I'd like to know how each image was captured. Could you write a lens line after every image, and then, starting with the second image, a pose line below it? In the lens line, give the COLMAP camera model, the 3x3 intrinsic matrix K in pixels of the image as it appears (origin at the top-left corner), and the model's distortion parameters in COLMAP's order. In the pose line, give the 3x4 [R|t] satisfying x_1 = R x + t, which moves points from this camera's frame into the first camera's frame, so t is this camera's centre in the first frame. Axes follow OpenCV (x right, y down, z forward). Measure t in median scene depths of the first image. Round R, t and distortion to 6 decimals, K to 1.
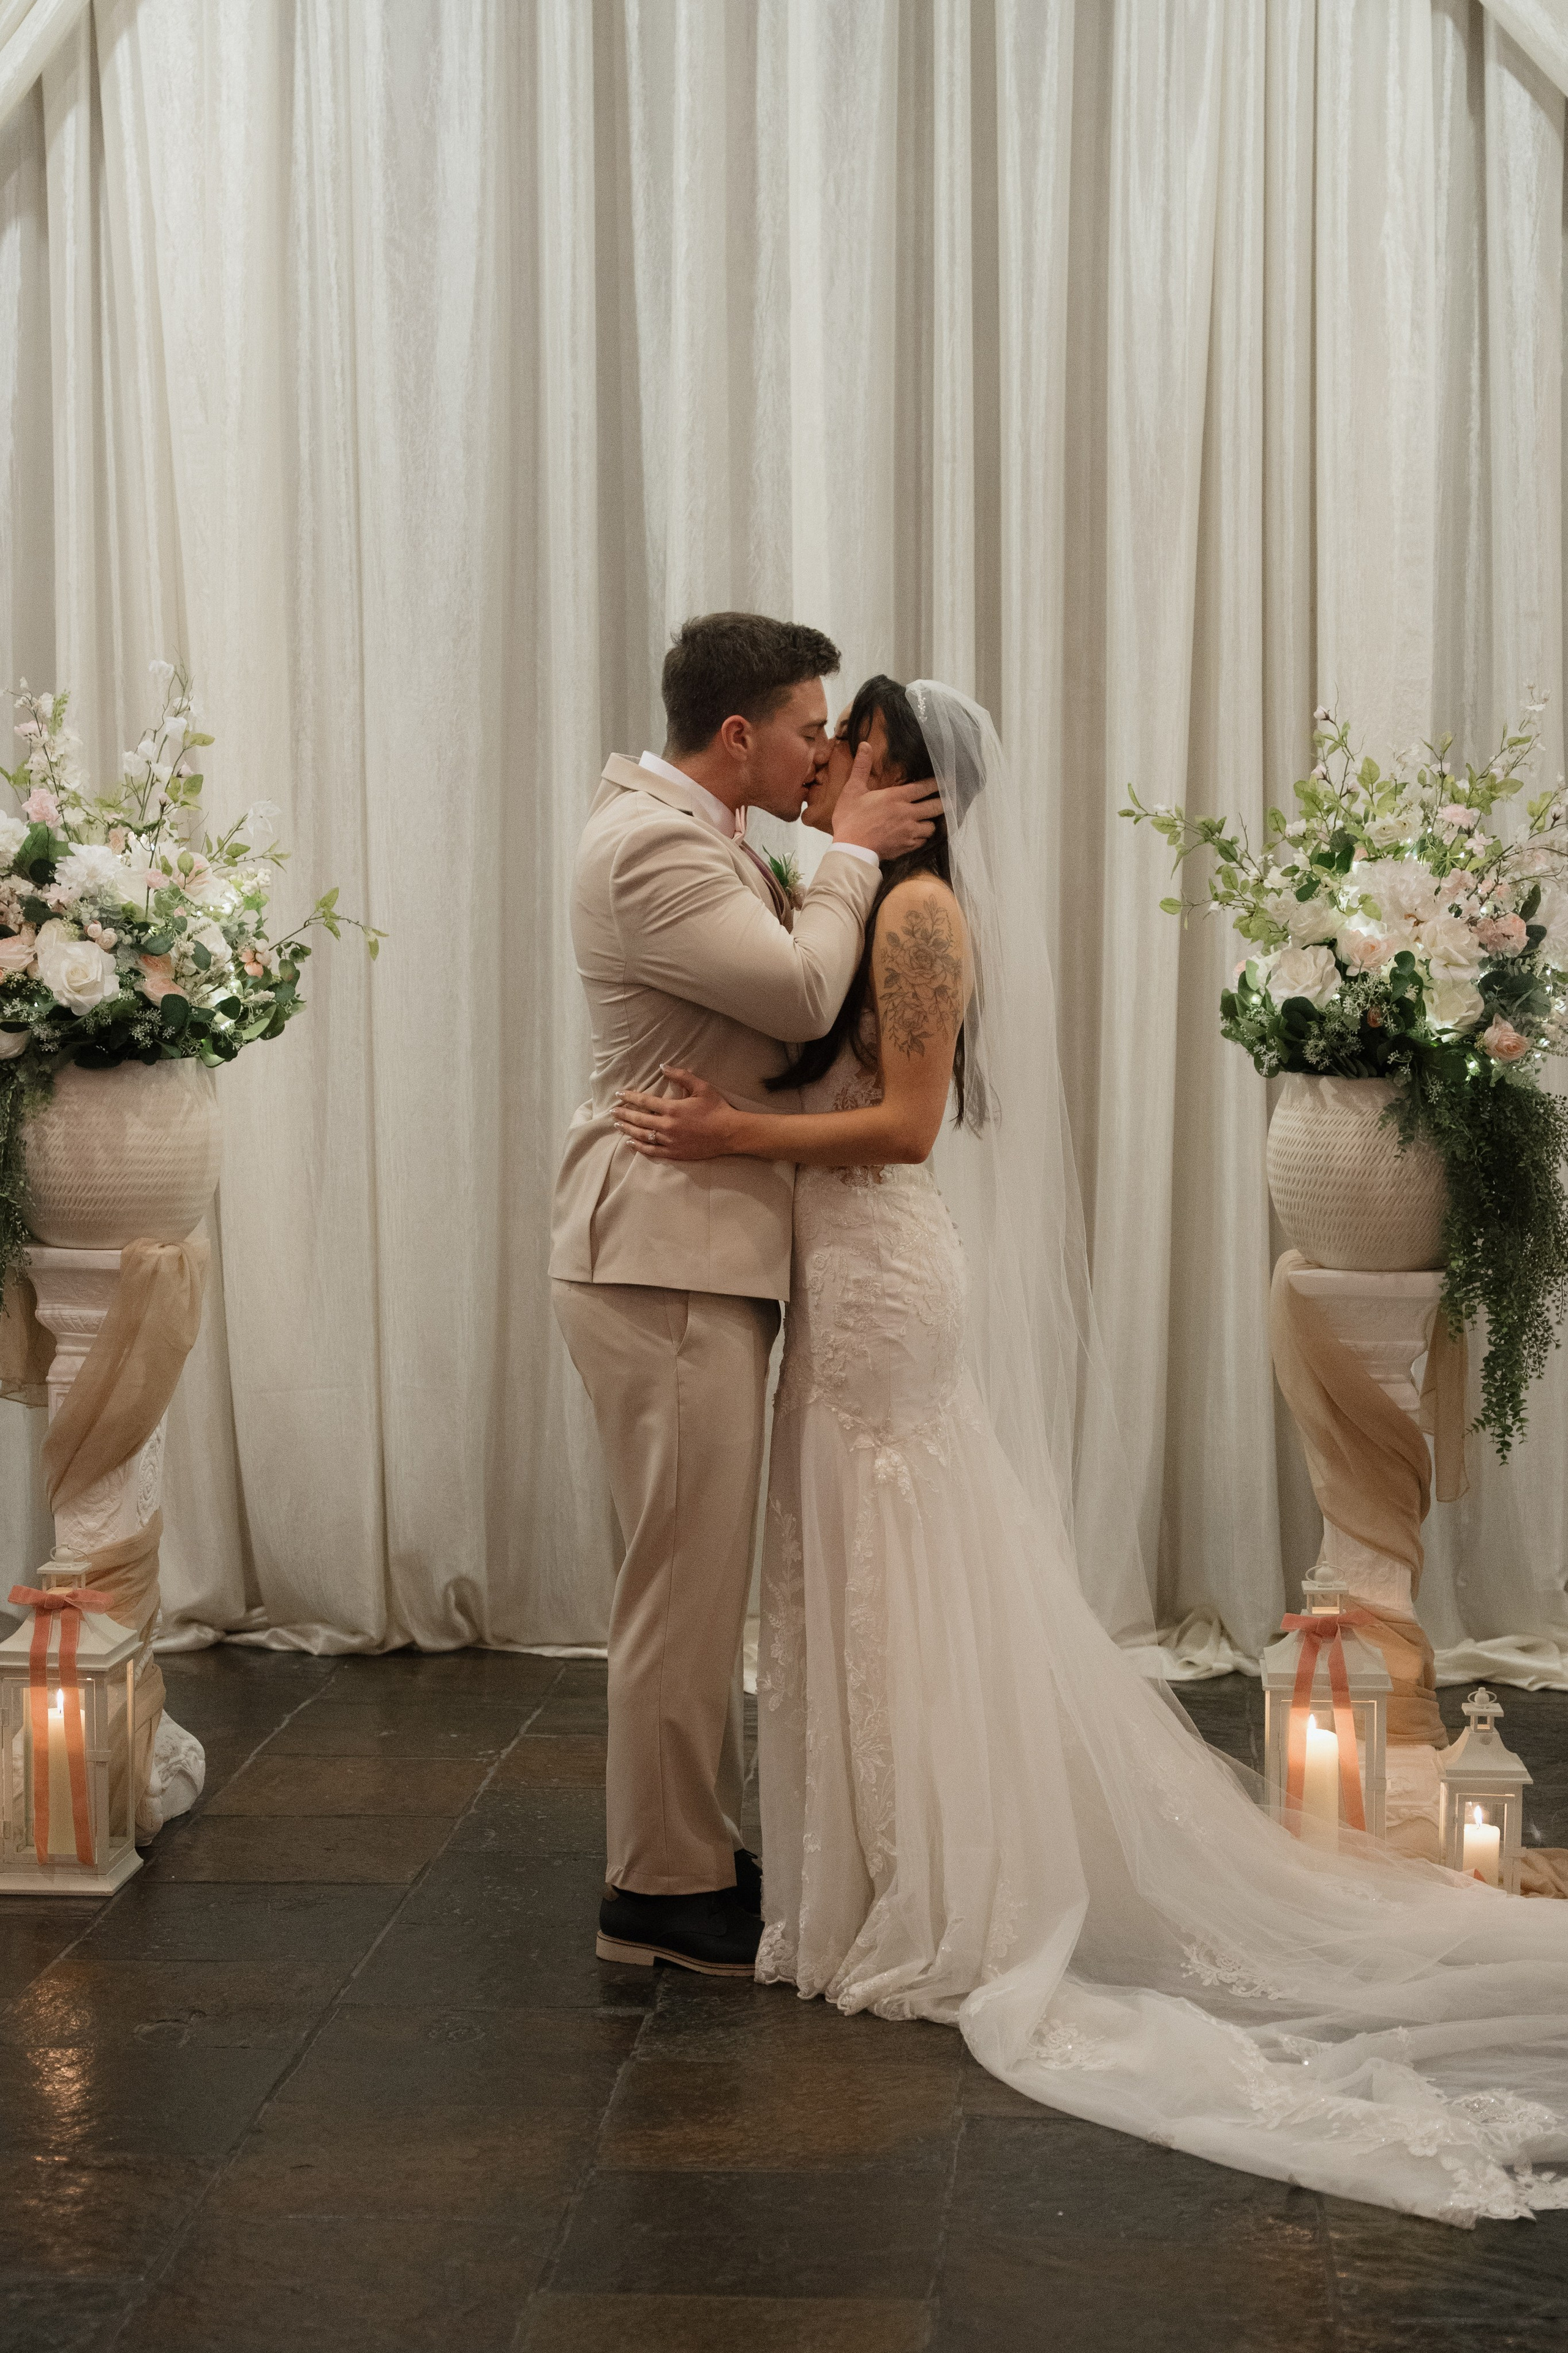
lens RADIAL K [[4390.2, 0, 868.8], [0, 4390.2, 1300.8], [0, 0, 1]] dist [0.204750, 0.000000]
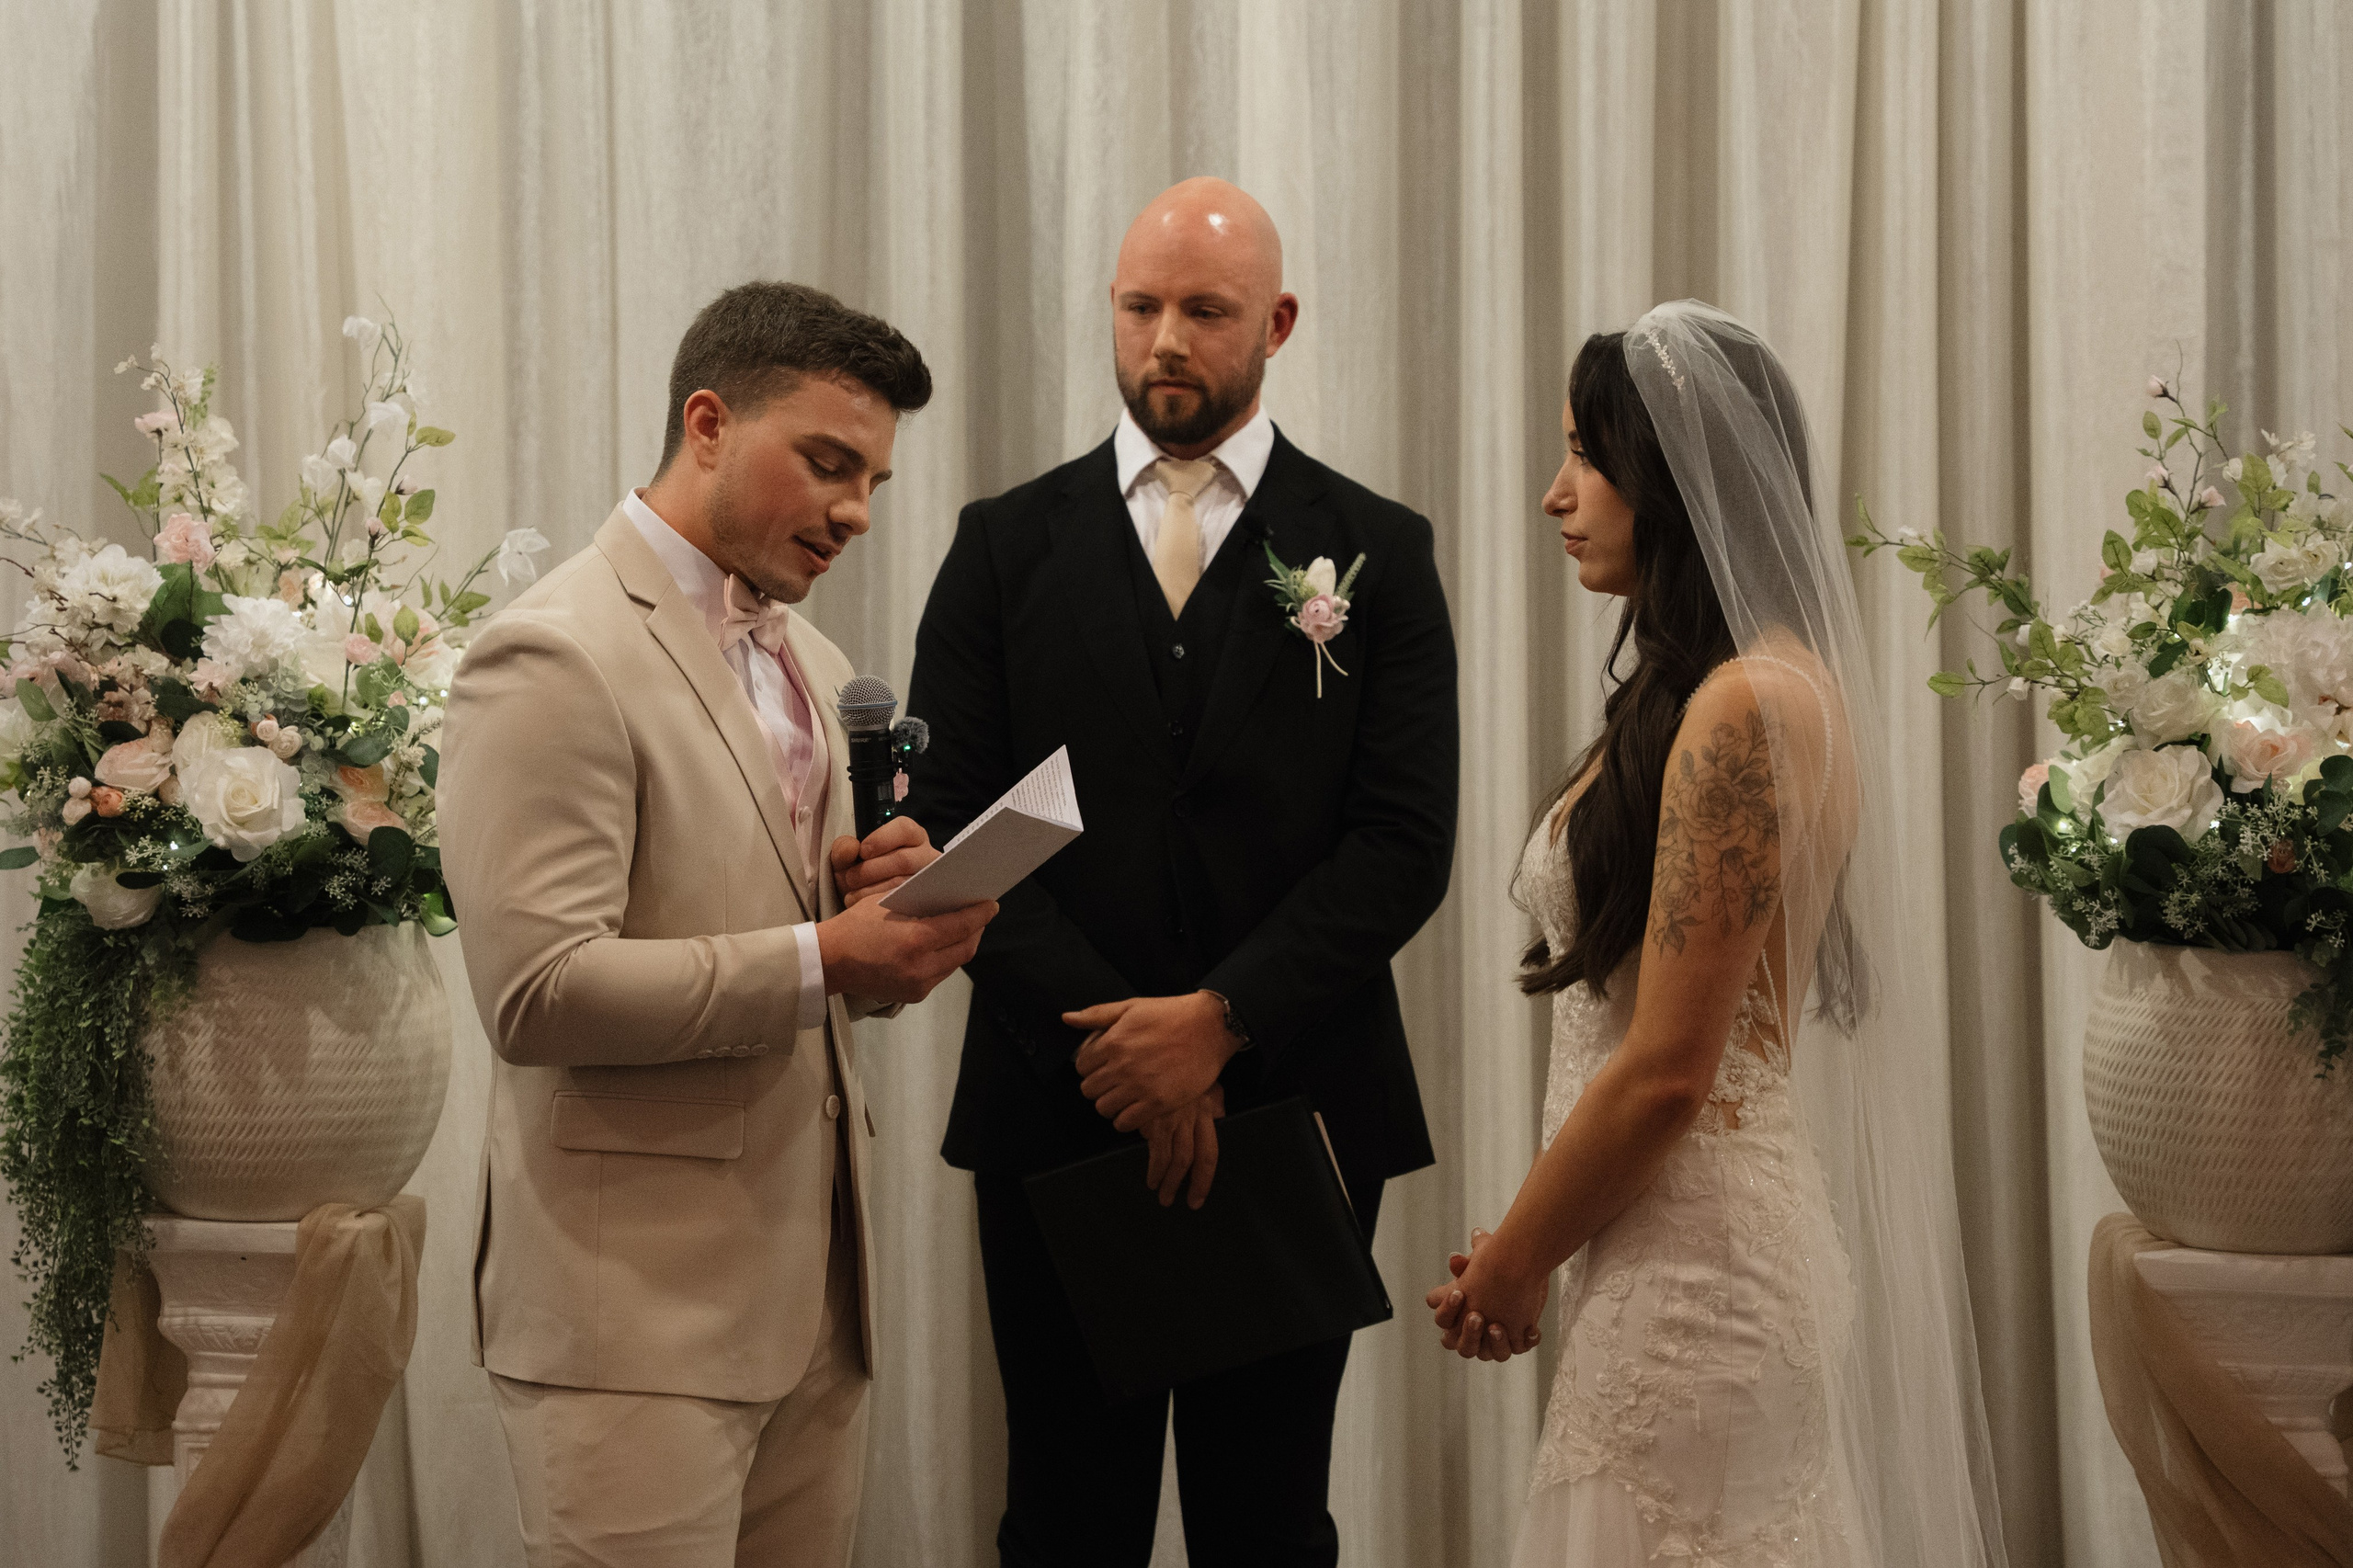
lens RADIAL K [[5565.4, 0, 1119.3], [0, 5565.4, 739.2], [0, 0, 1]] dist [0.333122, 0.000000]
pose [[0.999810, -0.004023, 0.019070, -0.065561], [0.005353, 0.997518, -0.070211, -0.023907], [-0.018740, 0.070300, 0.997350, 0.179231]]
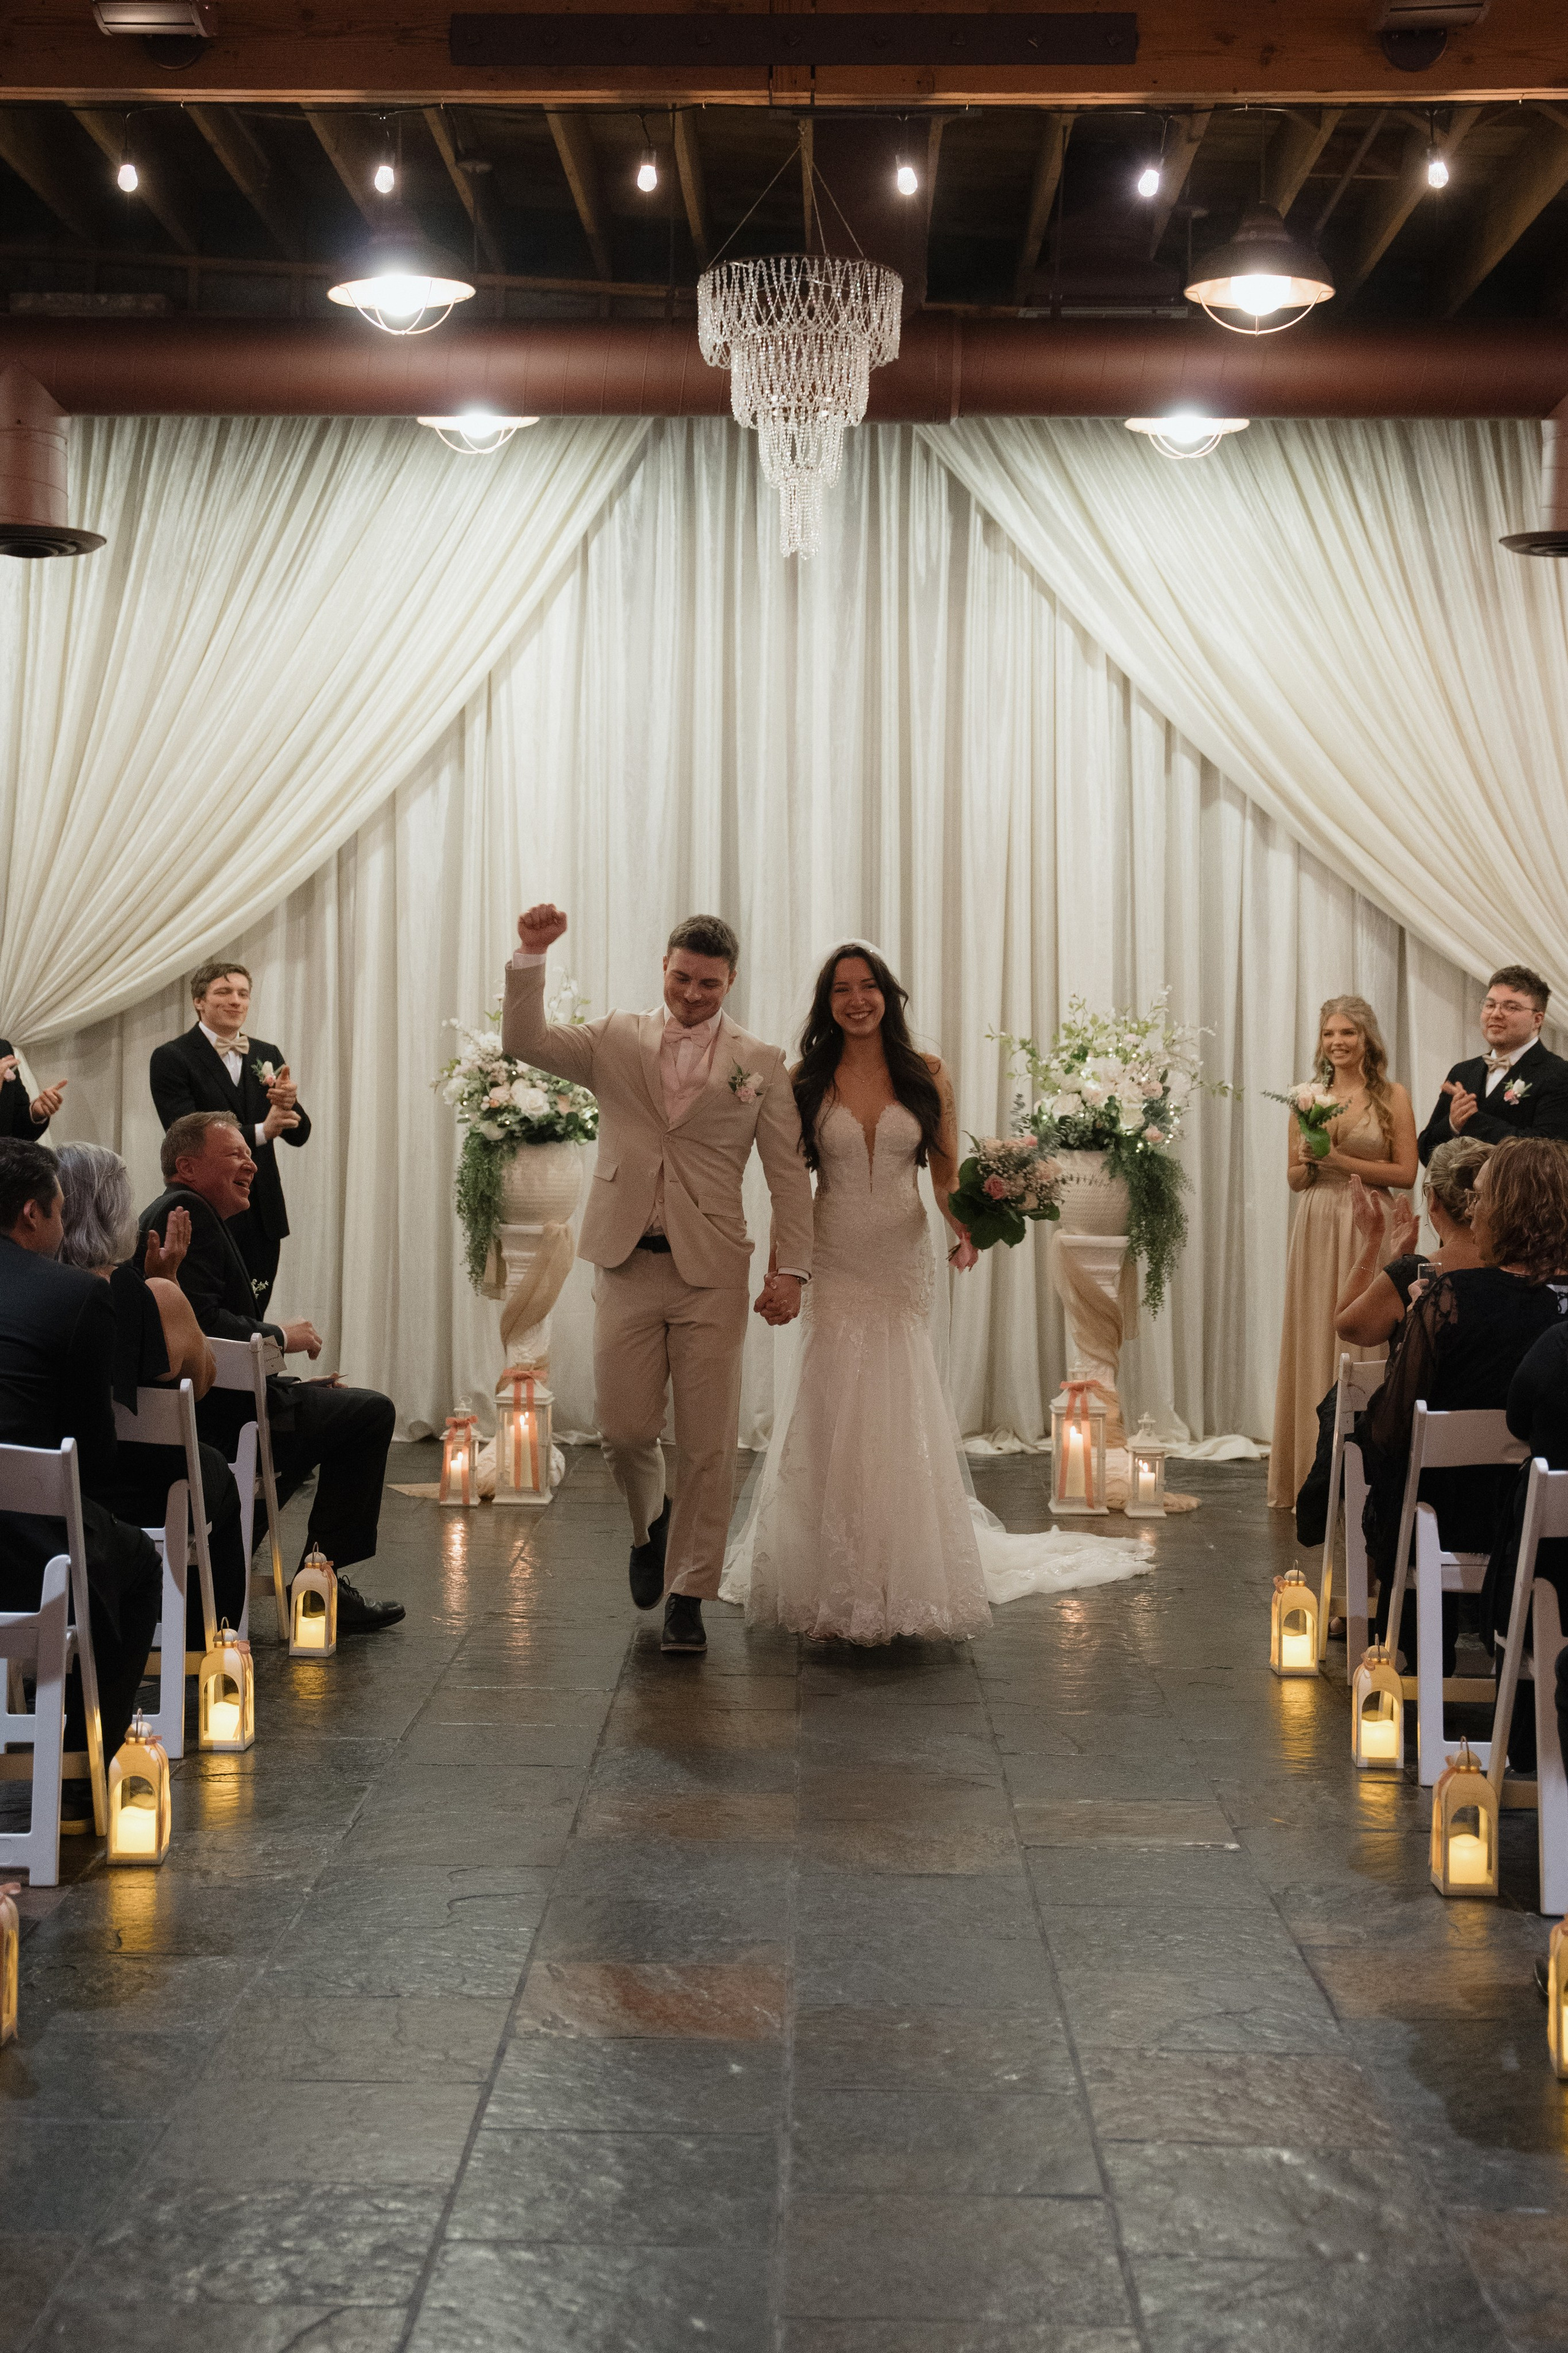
lens RADIAL K [[3151.0, 0, 791.7], [0, 3151.0, 1141.8], [0, 0, 1]] dist [0.048741, 0.000000]
pose [[0.998947, 0.007172, 0.045312, -0.116312], [-0.003273, 0.996329, -0.085539, 0.083721], [-0.045759, 0.085300, 0.995304, -0.614849]]
